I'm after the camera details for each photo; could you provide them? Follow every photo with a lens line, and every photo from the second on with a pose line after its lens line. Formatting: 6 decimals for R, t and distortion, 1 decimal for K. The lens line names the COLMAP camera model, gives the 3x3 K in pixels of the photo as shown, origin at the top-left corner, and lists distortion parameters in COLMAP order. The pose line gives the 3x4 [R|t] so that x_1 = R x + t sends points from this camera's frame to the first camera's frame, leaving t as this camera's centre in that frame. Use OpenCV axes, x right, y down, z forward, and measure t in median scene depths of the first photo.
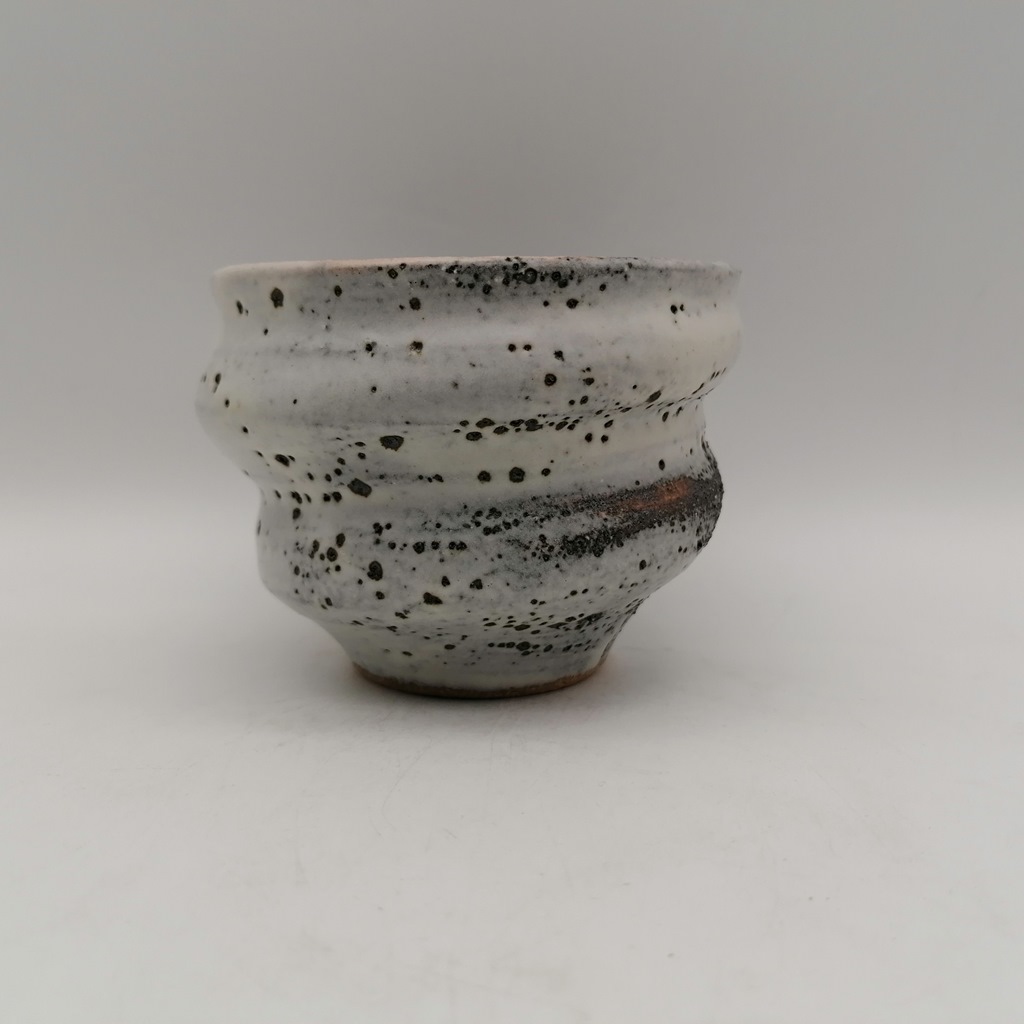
lens RADIAL K [[1102.3, 0, 512.3], [0, 1102.3, 514.6], [0, 0, 1]] dist [0.043234, 0.000000]
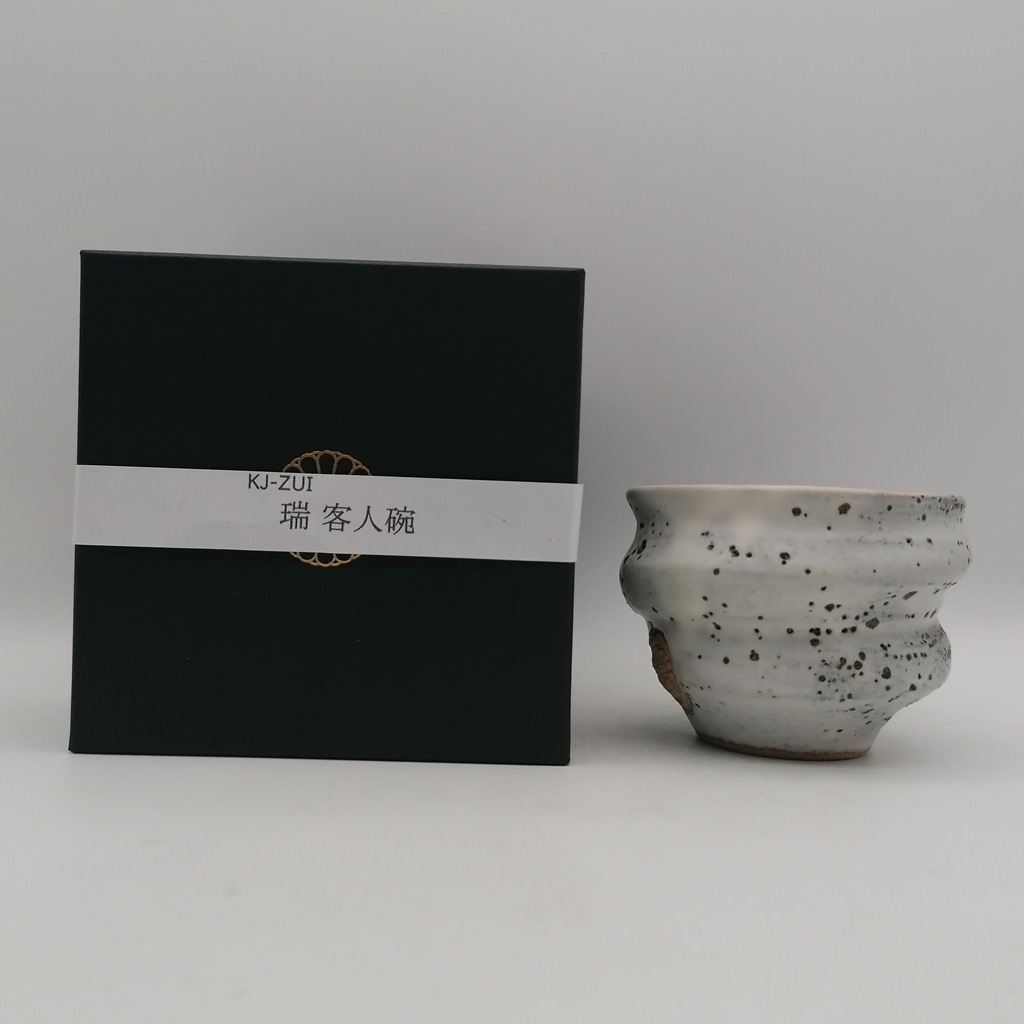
lens RADIAL K [[1102.3, 0, 511.7], [0, 1102.3, 512.3], [0, 0, 1]] dist [0.043234, 0.000000]
pose [[0.760548, 0.040862, 0.647995, -1.655388], [0.059420, 0.989449, -0.132135, -0.001497], [-0.646557, 0.138998, 0.750096, 0.079142]]
